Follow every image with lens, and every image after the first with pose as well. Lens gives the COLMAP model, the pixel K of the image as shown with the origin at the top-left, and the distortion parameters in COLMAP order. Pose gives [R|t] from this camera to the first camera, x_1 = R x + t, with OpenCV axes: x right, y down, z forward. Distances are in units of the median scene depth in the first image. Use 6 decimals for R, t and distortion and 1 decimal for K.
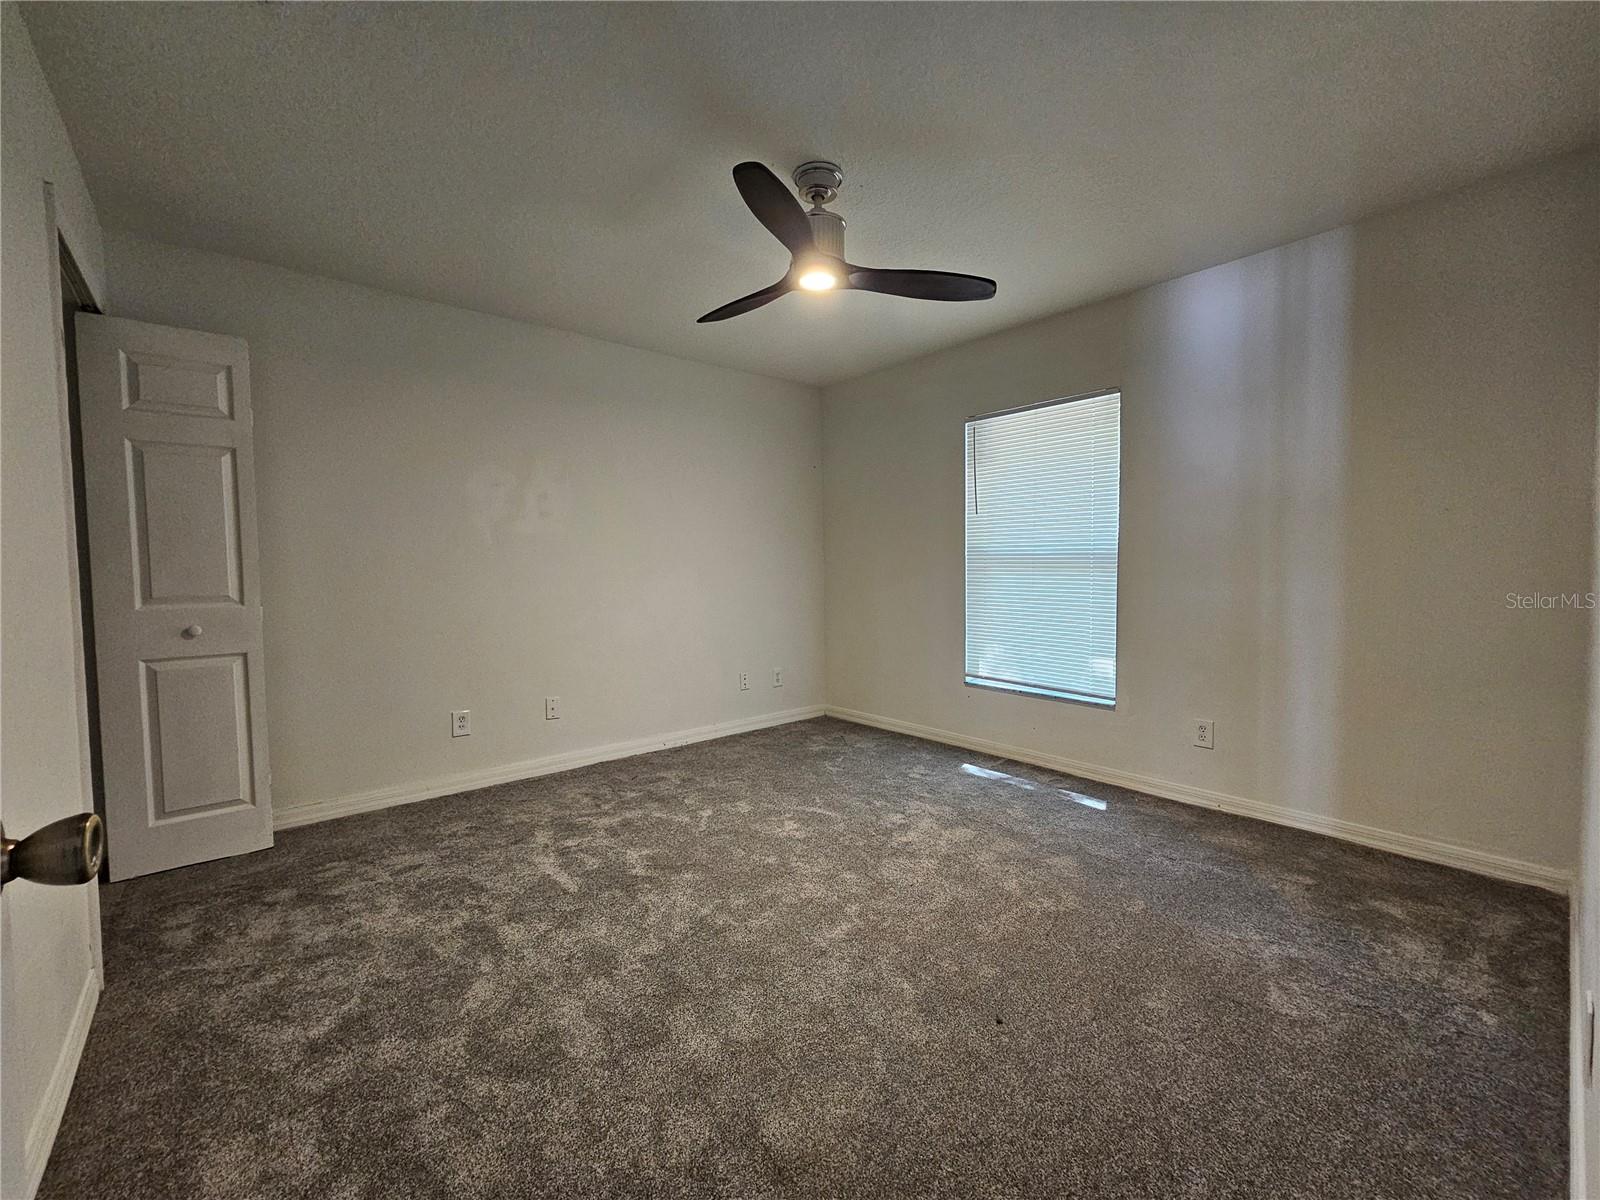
lens RADIAL K [[652.7, 0, 797.8], [0, 652.7, 591.7], [0, 0, 1]] dist [-0.007457, 0.002171]
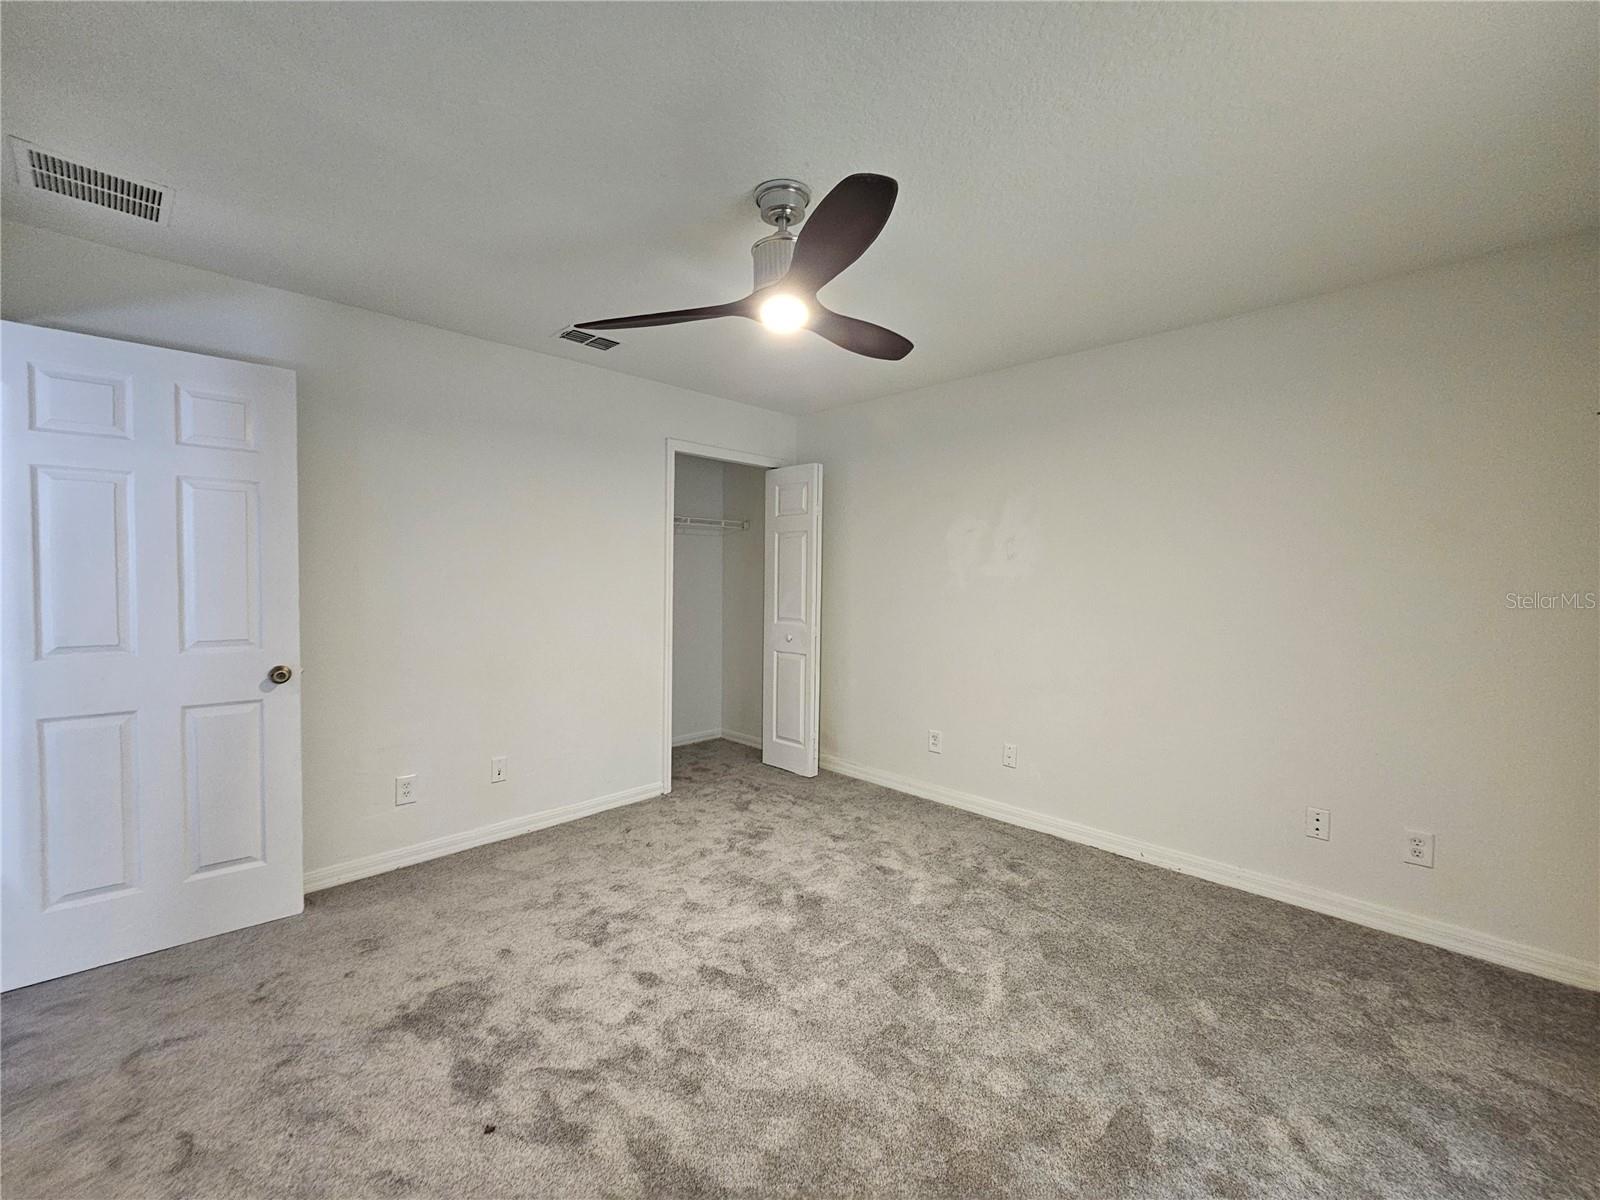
lens RADIAL K [[652.7, 0, 800.8], [0, 652.7, 599.6], [0, 0, 1]] dist [-0.007457, 0.002171]
pose [[0.081073, 0.045622, -0.995664, 0.803047], [-0.047886, 0.997977, 0.041829, -0.115069], [0.995557, 0.044288, 0.083094, 0.861429]]
